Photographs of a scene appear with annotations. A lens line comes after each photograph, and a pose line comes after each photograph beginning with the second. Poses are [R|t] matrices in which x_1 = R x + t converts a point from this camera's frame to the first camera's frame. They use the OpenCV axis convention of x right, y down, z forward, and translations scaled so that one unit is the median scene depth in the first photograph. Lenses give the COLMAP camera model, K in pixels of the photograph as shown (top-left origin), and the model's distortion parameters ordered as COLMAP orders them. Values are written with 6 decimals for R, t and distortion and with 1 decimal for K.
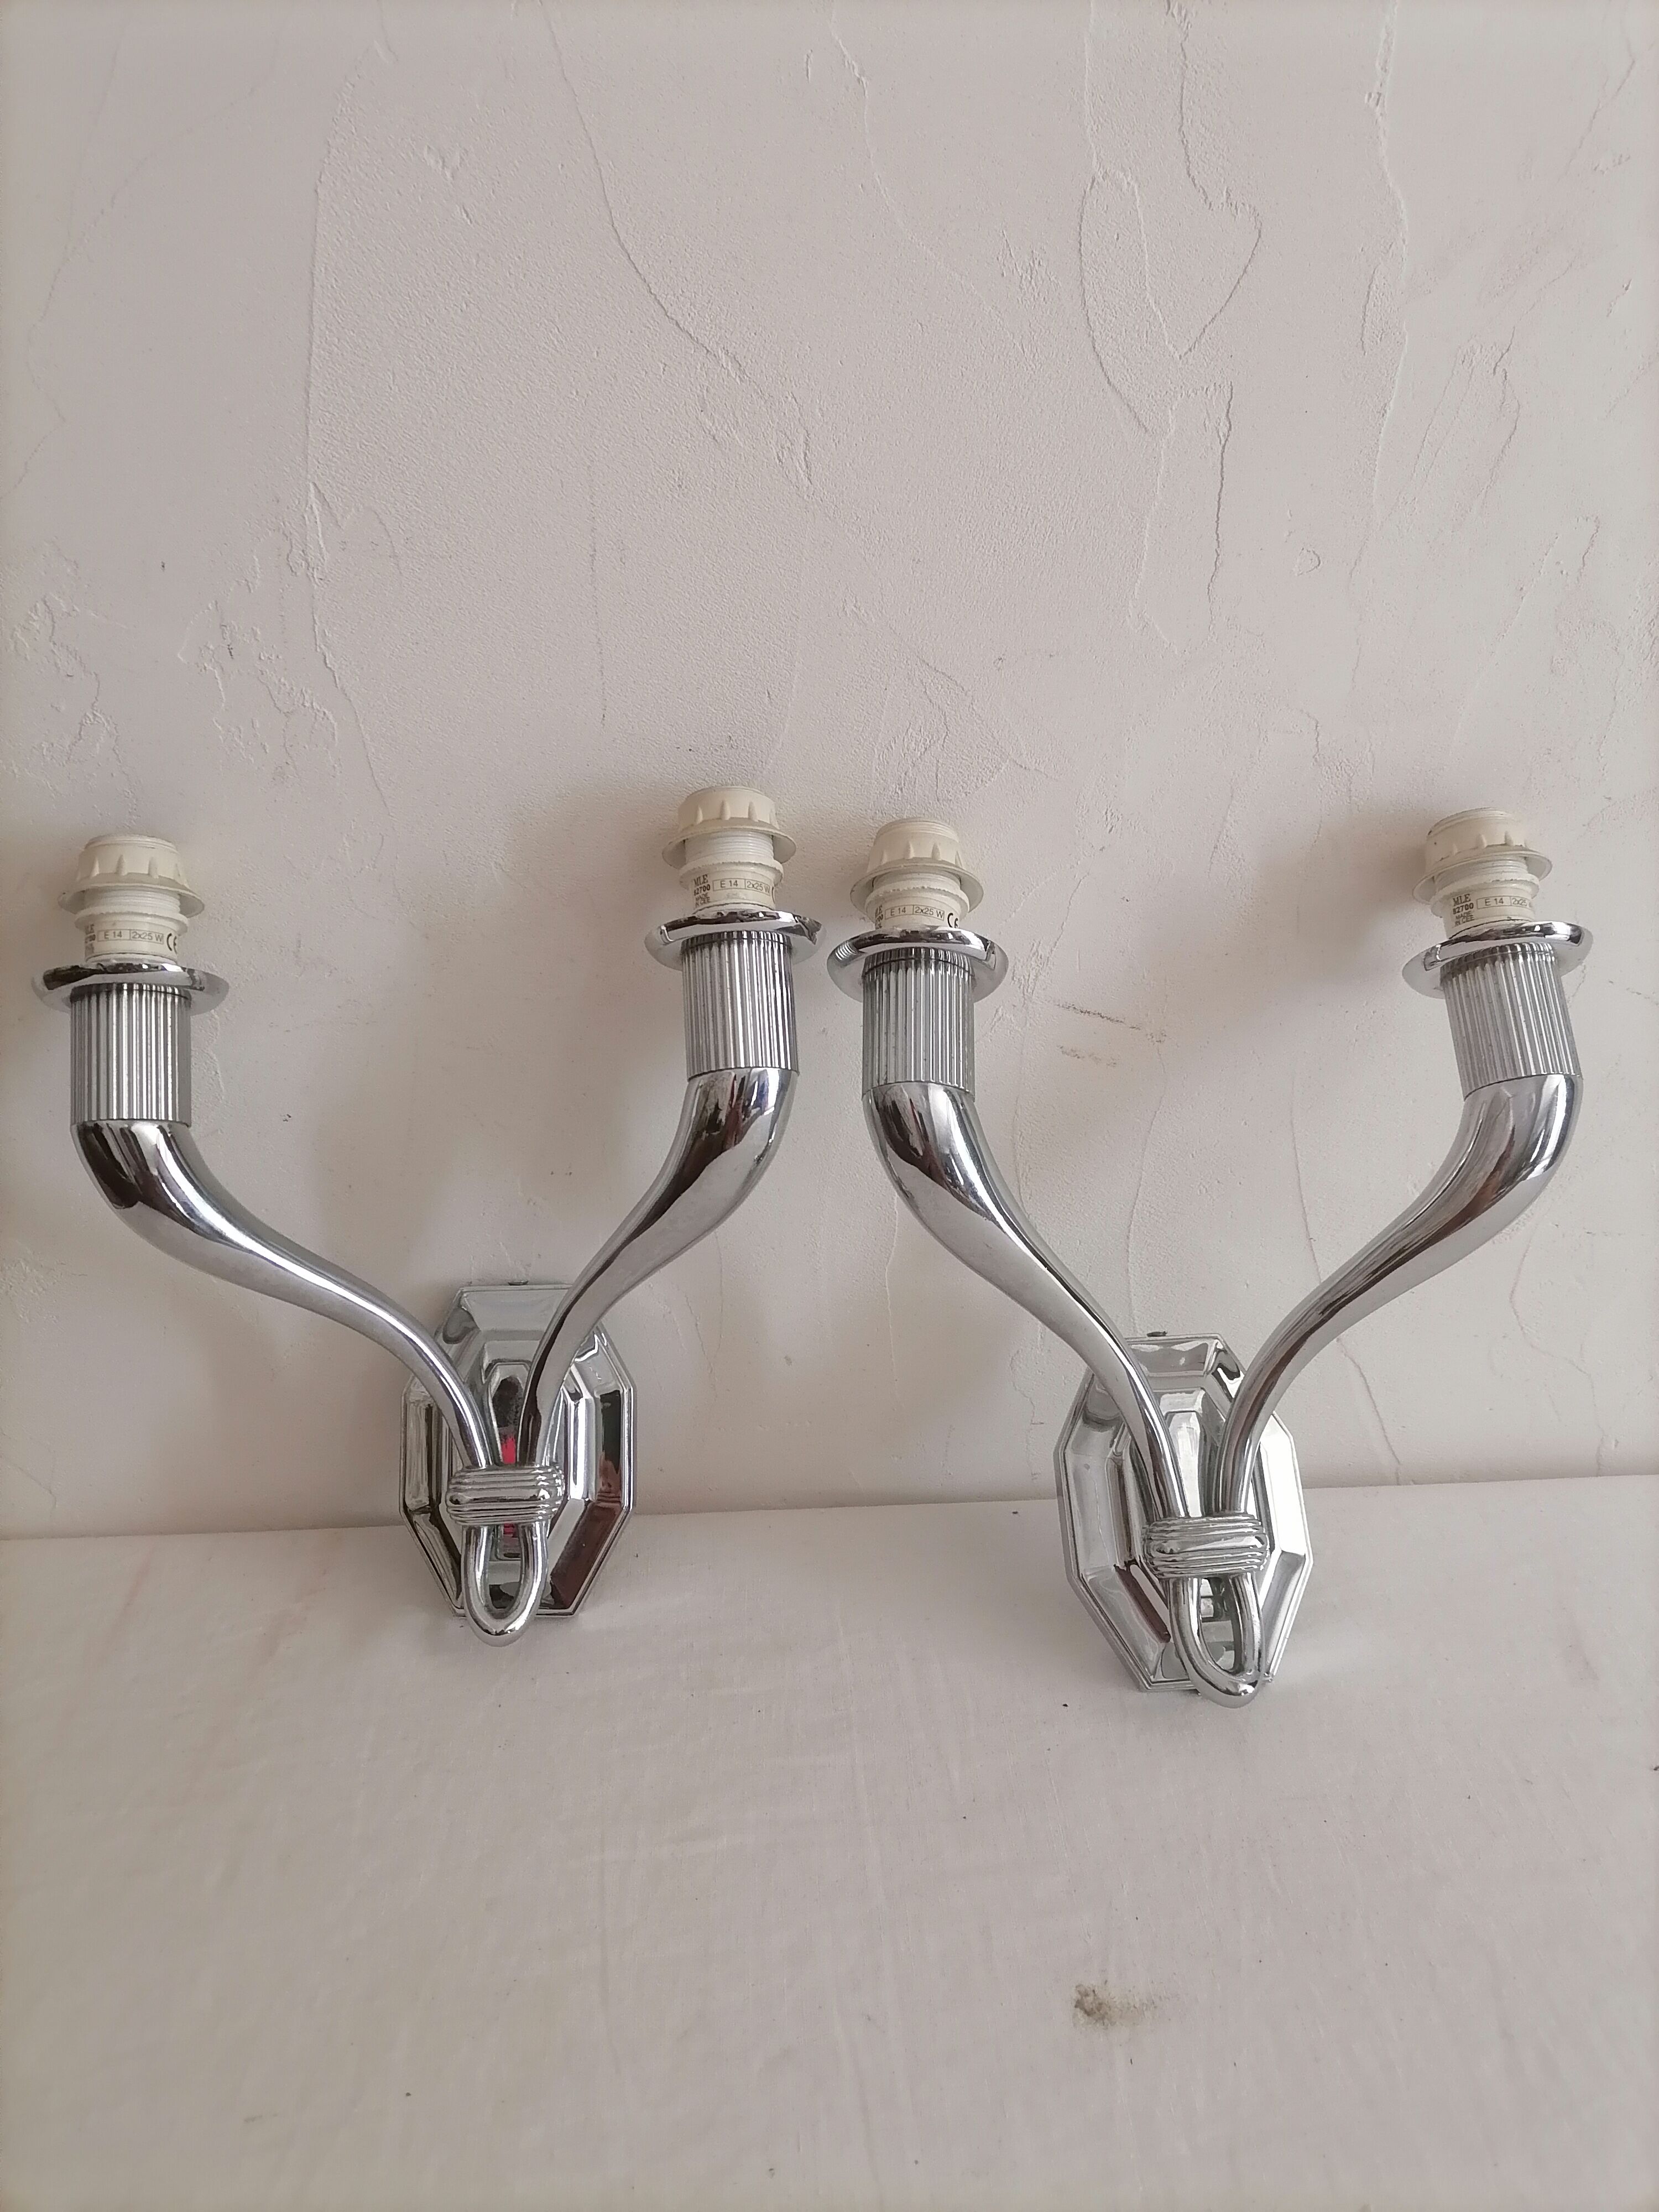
lens RADIAL K [[1657.7, 0, 833.7], [0, 1657.7, 1149.4], [0, 0, 1]] dist [0.000216, -0.005176]
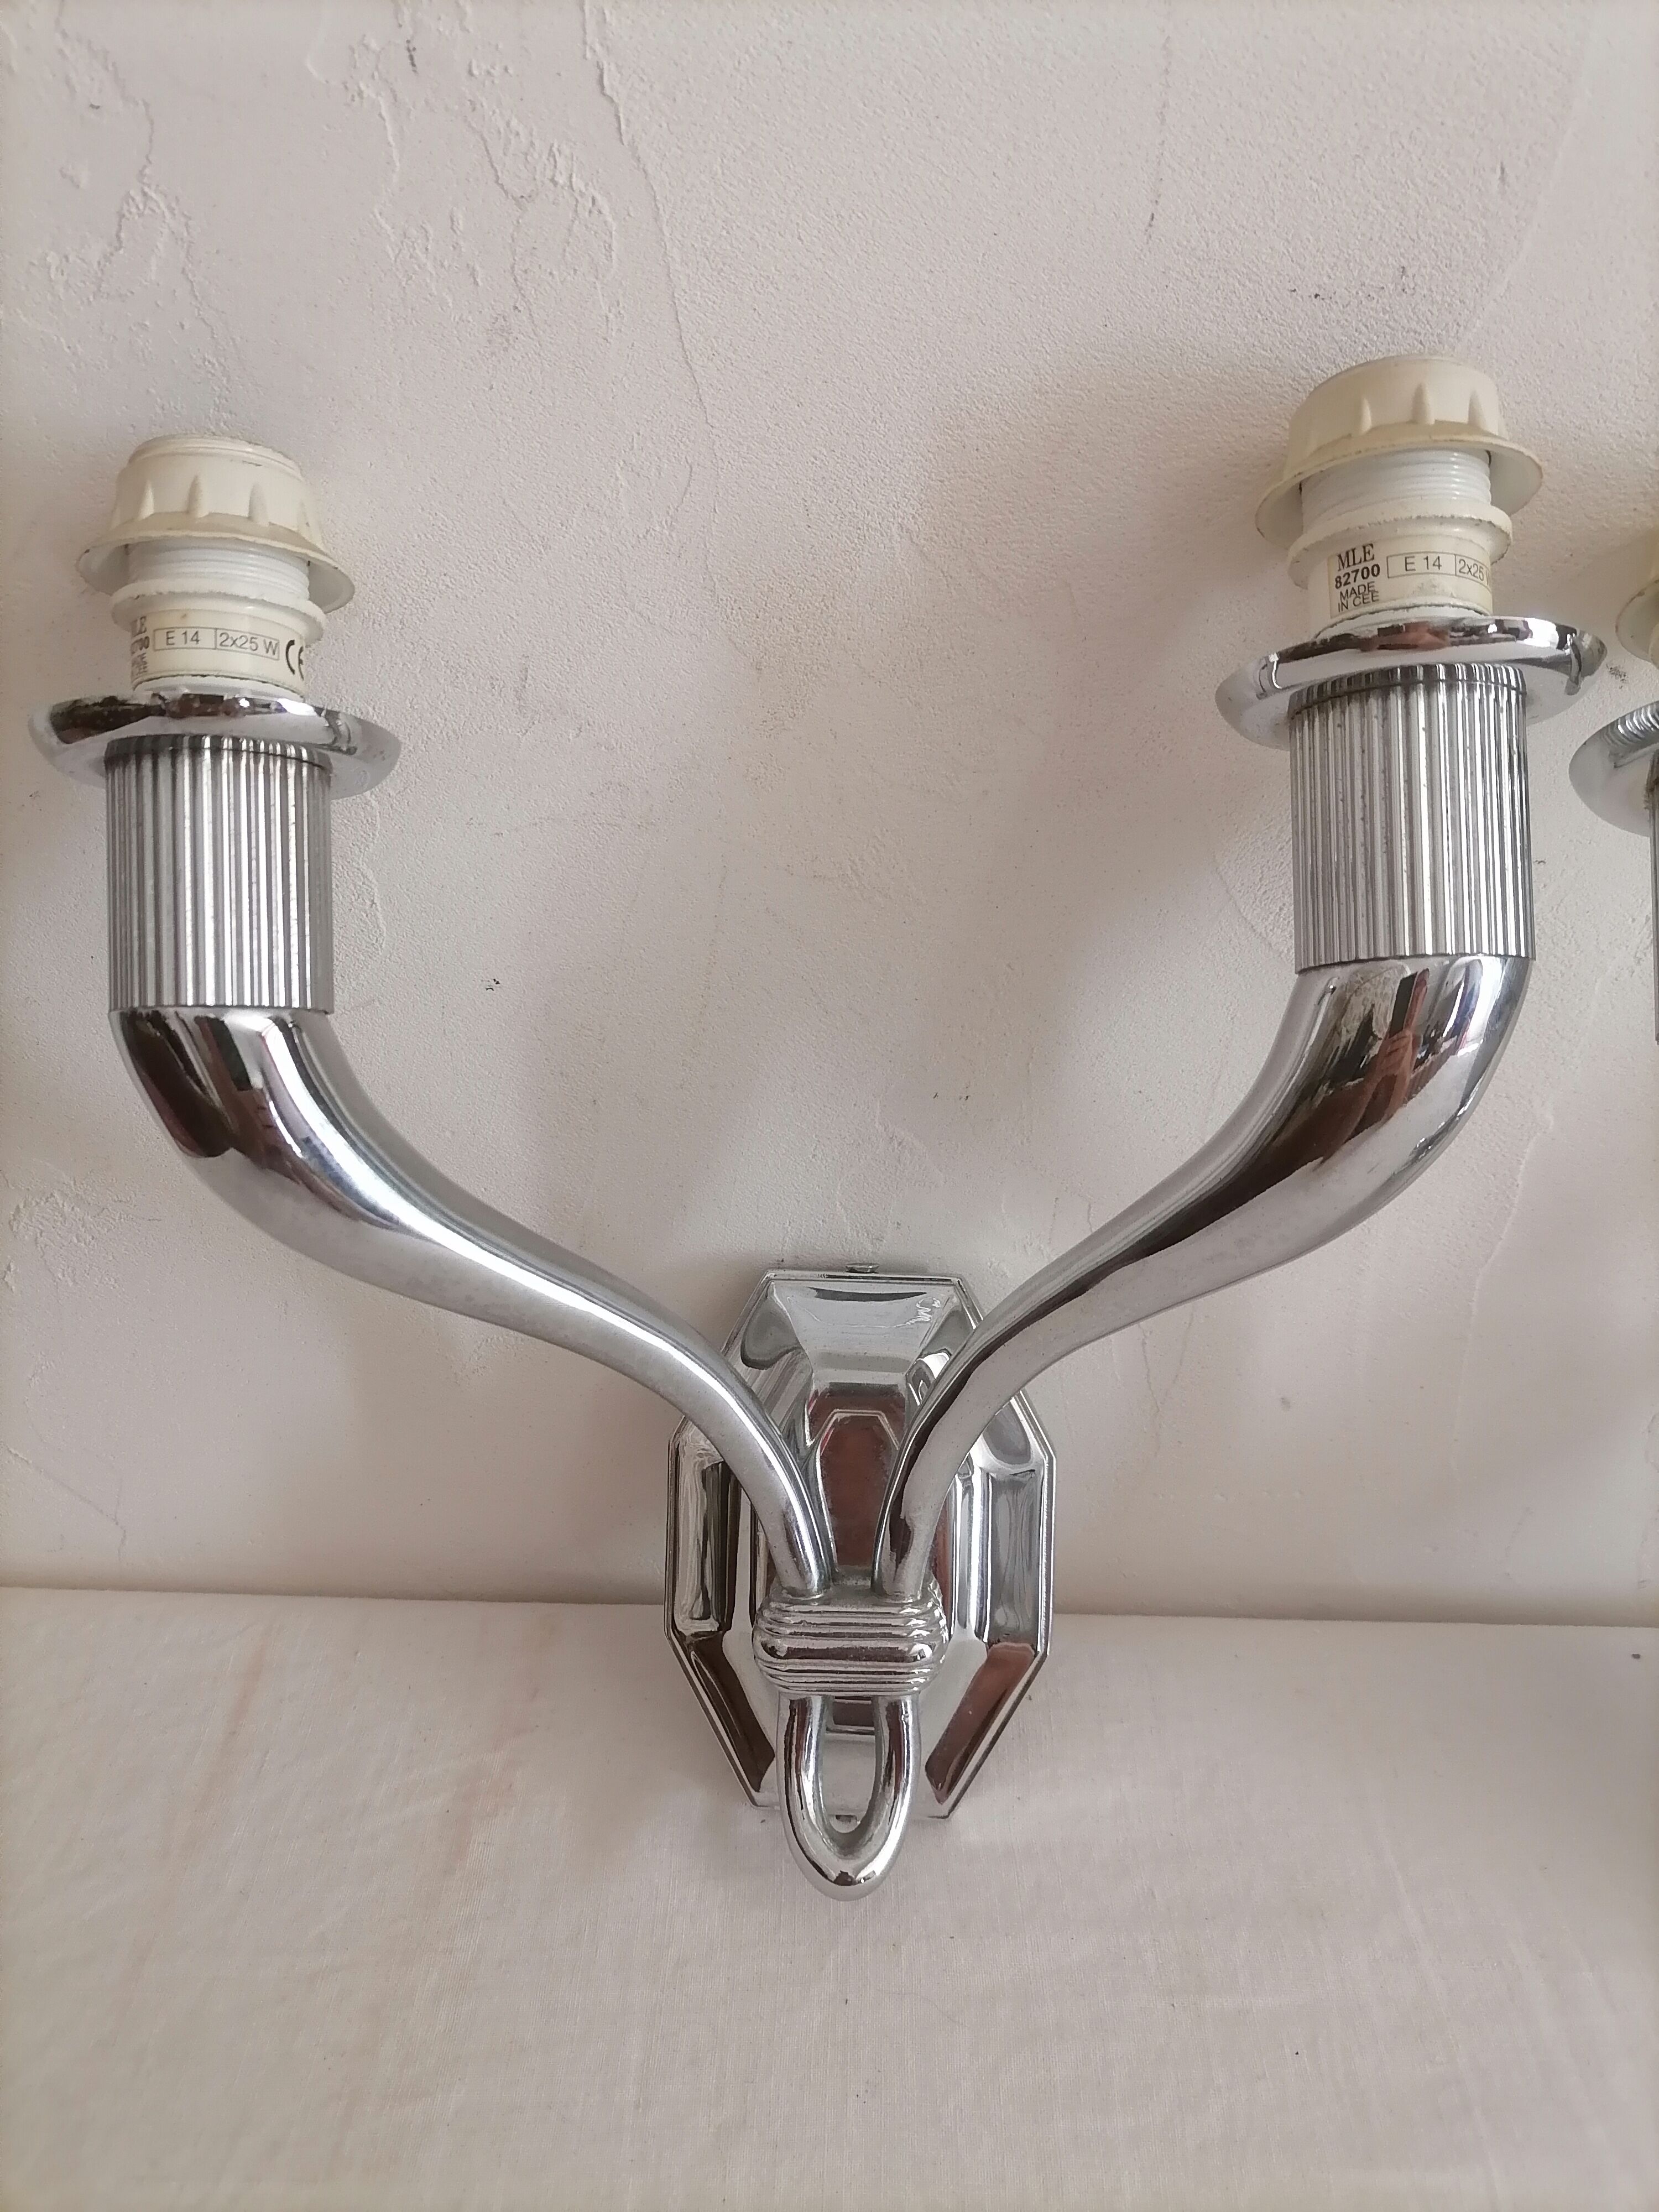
lens RADIAL K [[1657.7, 0, 833.7], [0, 1657.7, 1149.4], [0, 0, 1]] dist [0.000216, -0.005176]
pose [[0.997560, 0.044230, -0.054015, -0.197737], [-0.036400, 0.989736, 0.138191, -0.050632], [0.059573, -0.135888, 0.988932, 0.480026]]
